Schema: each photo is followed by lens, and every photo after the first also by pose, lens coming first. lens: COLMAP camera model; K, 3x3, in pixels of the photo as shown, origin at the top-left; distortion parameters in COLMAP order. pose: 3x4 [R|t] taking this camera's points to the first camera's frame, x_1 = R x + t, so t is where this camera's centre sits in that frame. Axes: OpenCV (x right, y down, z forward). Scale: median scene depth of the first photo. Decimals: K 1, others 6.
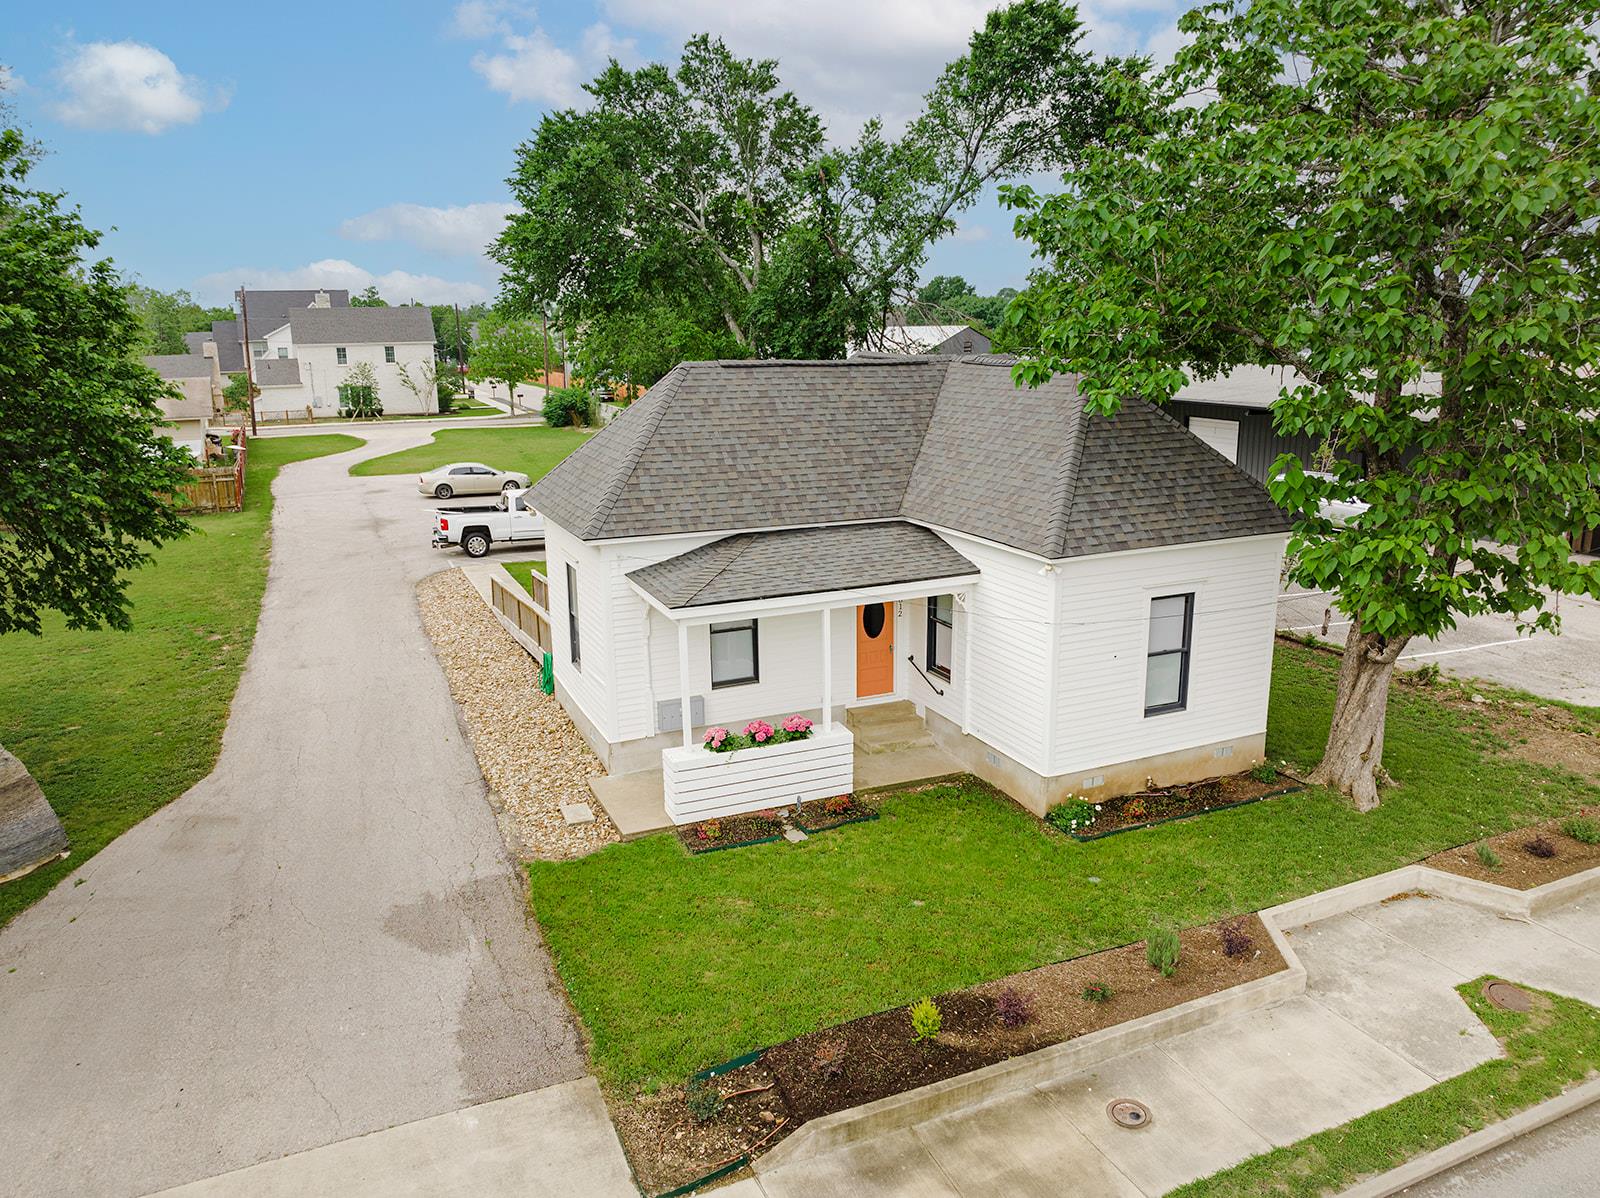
lens RADIAL K [[1133.4, 0, 800.0], [0, 1133.4, 599.0], [0, 0, 1]] dist [-0.025577, -0.001684]
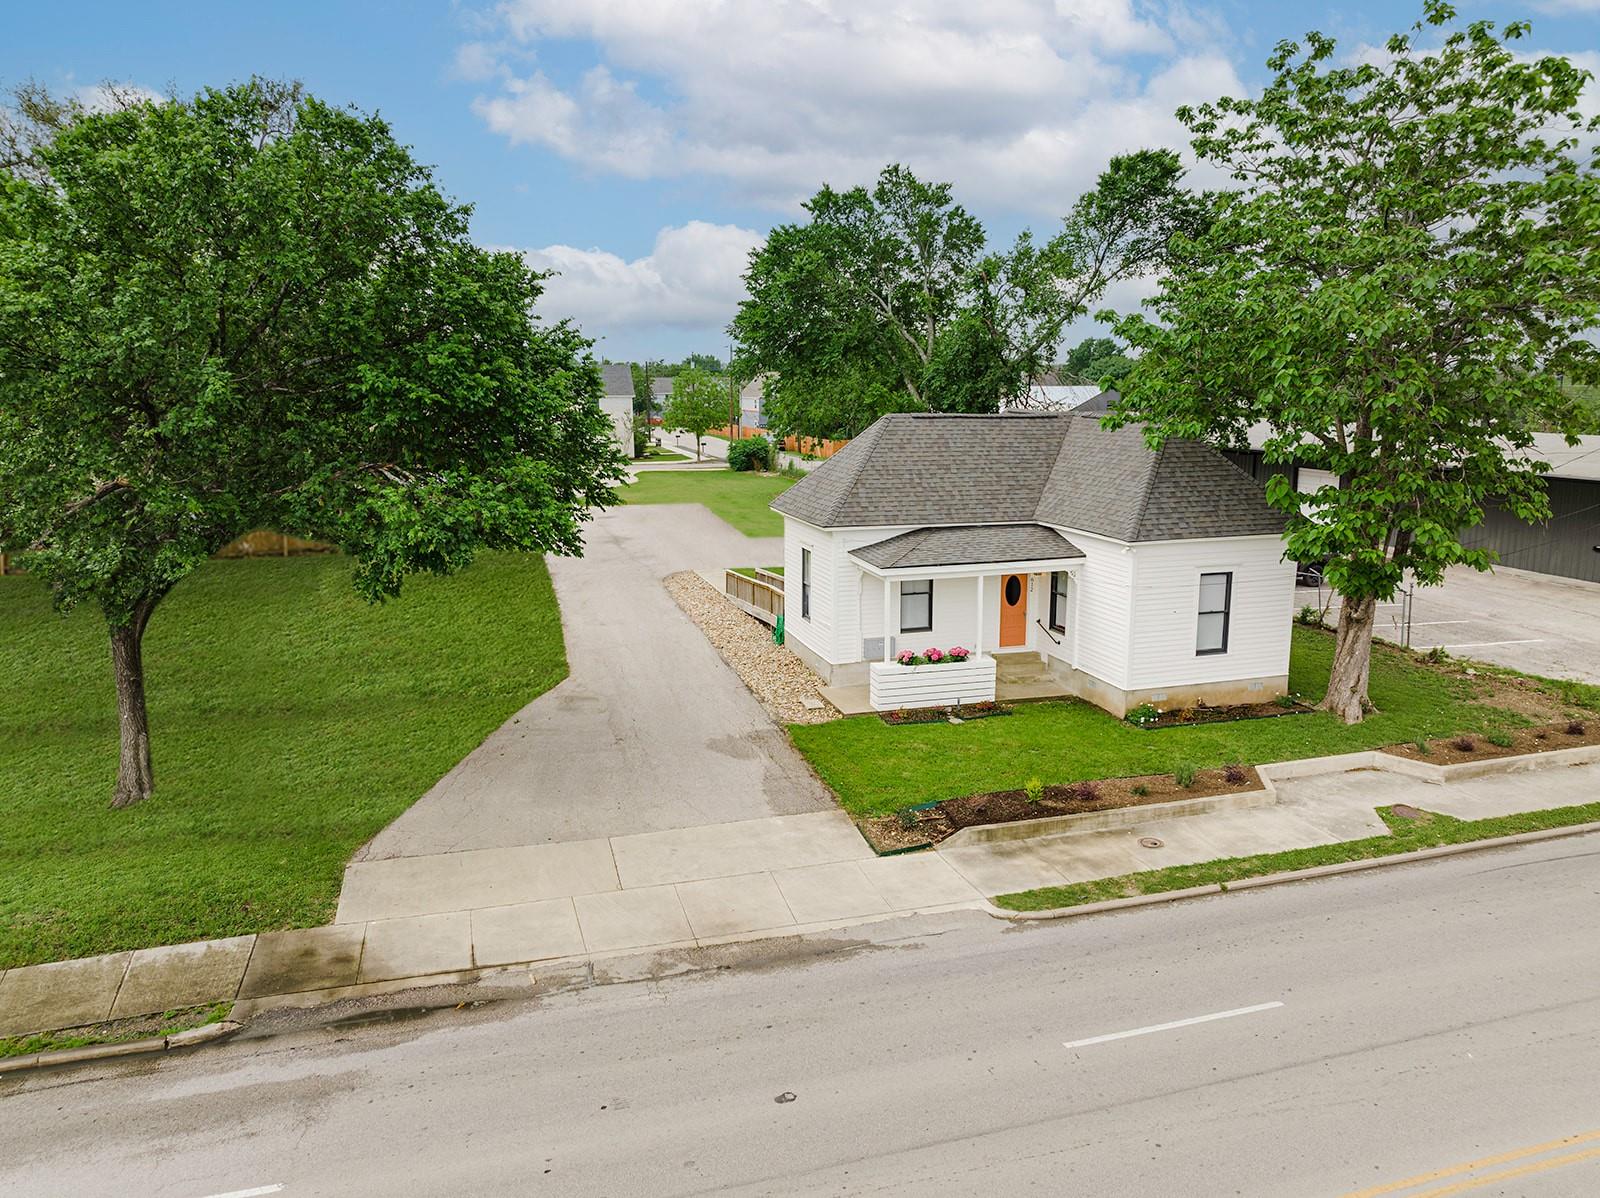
lens RADIAL K [[1133.4, 0, 800.0], [0, 1133.4, 599.0], [0, 0, 1]] dist [-0.025577, -0.001684]
pose [[0.991289, 0.031810, -0.127807, -0.021744], [-0.037819, 0.998277, -0.044865, 0.115246], [0.126160, 0.049307, 0.990784, -0.525763]]
